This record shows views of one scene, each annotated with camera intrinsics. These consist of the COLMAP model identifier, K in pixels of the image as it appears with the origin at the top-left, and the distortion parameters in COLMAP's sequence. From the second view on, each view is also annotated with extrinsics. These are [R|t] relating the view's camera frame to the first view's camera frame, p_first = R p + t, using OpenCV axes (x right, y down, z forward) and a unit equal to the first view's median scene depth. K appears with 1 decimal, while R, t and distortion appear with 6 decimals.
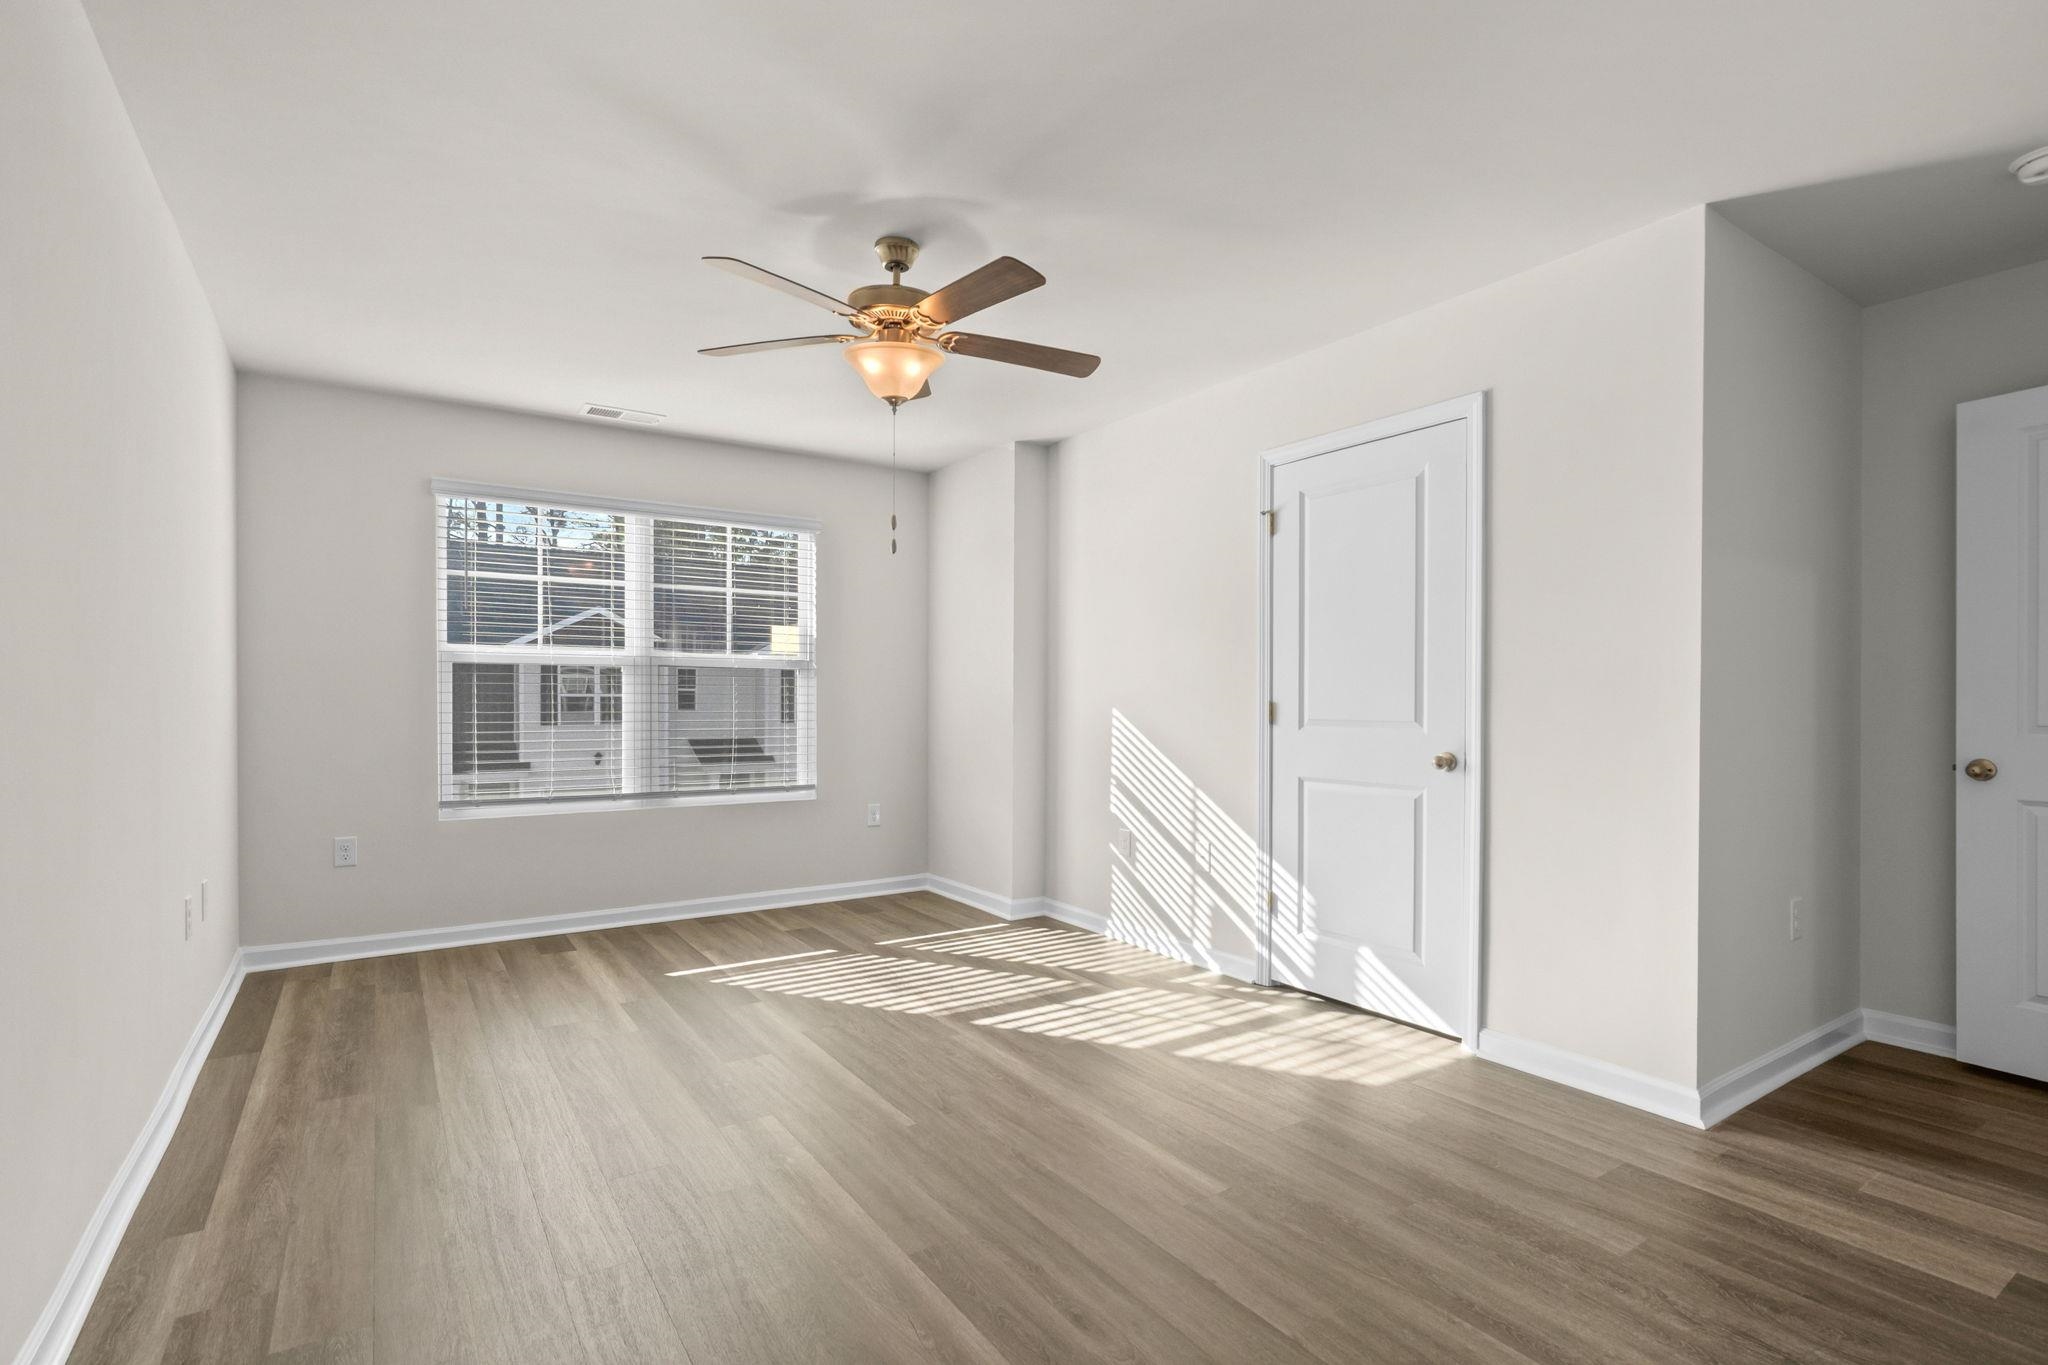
lens RADIAL K [[976.6, 0, 1034.3], [0, 976.6, 700.2], [0, 0, 1]] dist [-0.001906, 0.000707]
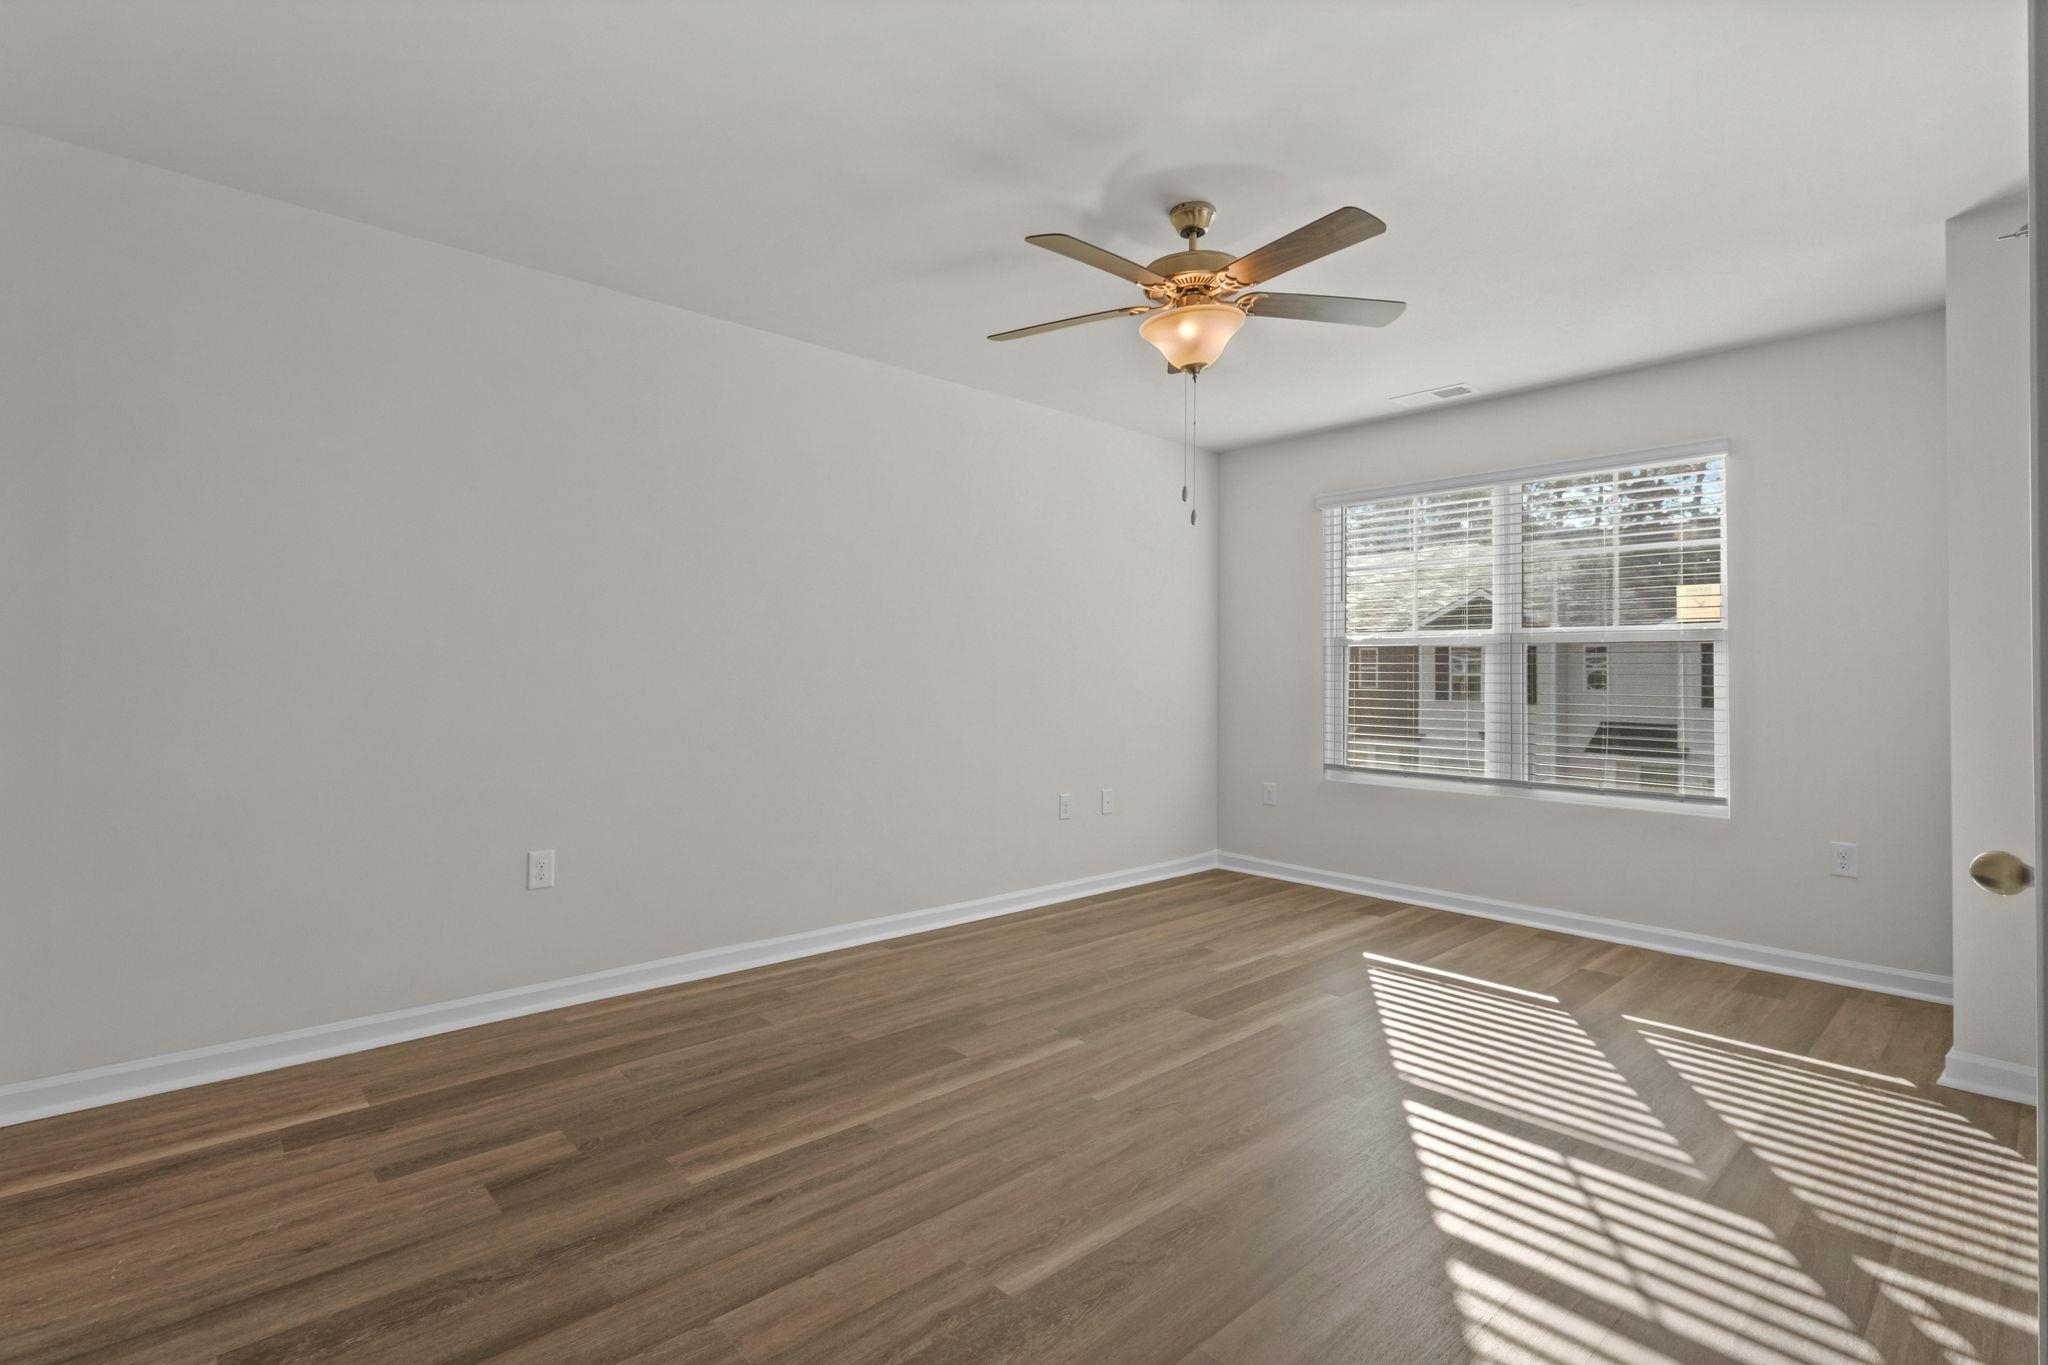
lens RADIAL K [[976.6, 0, 1034.0], [0, 976.6, 664.5], [0, 0, 1]] dist [-0.001906, 0.000707]
pose [[0.134235, -0.009798, -0.990901, 0.473246], [-0.006128, 0.999924, -0.010717, -0.002899], [0.990931, 0.007511, 0.134165, 0.431705]]
